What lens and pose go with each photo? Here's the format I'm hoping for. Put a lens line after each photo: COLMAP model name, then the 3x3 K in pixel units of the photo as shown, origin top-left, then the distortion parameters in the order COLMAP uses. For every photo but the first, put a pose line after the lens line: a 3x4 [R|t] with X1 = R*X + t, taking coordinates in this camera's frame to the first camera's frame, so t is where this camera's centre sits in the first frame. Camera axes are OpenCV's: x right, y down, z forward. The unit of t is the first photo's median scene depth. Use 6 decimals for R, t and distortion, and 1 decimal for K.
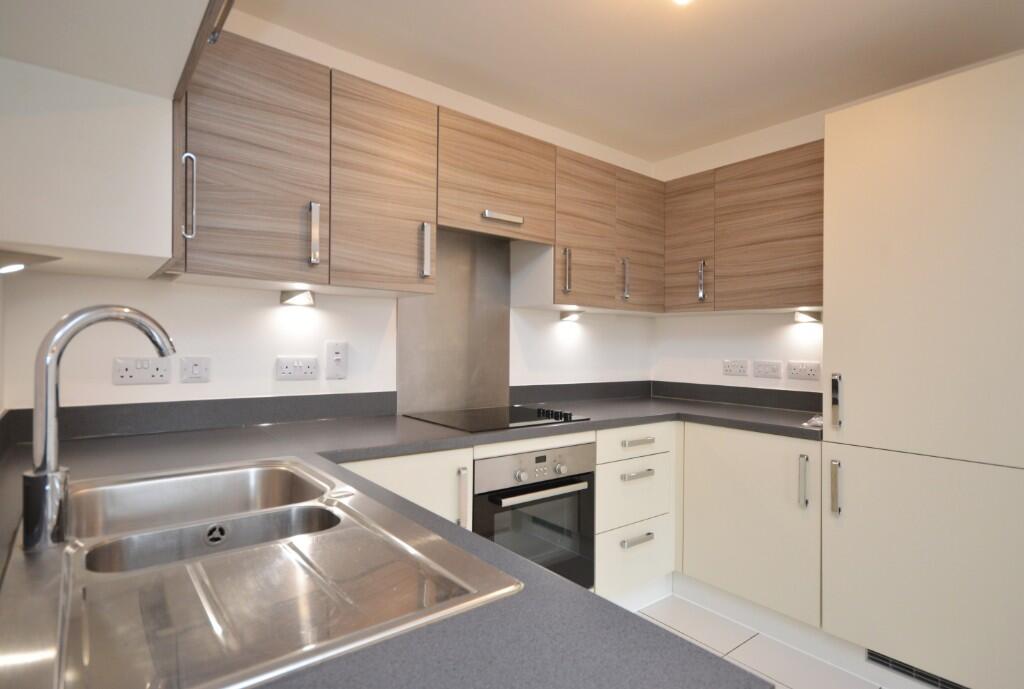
lens RADIAL K [[531.1, 0, 512.7], [0, 531.1, 347.3], [0, 0, 1]] dist [0.005371, 0.000426]
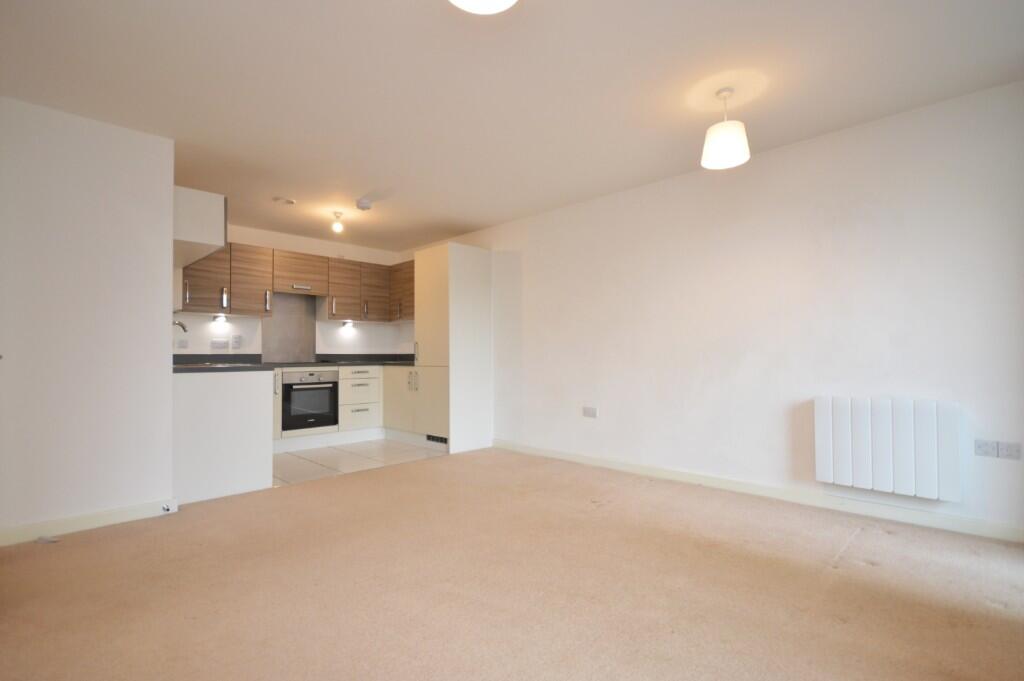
lens RADIAL K [[507.6, 0, 511.3], [0, 507.6, 340.9], [0, 0, 1]] dist [-0.003192, -0.000128]
pose [[0.995110, -0.021657, 0.096373, 0.773340], [0.025623, 0.998867, -0.040100, 0.152962], [-0.095395, 0.042374, 0.994537, -1.614088]]
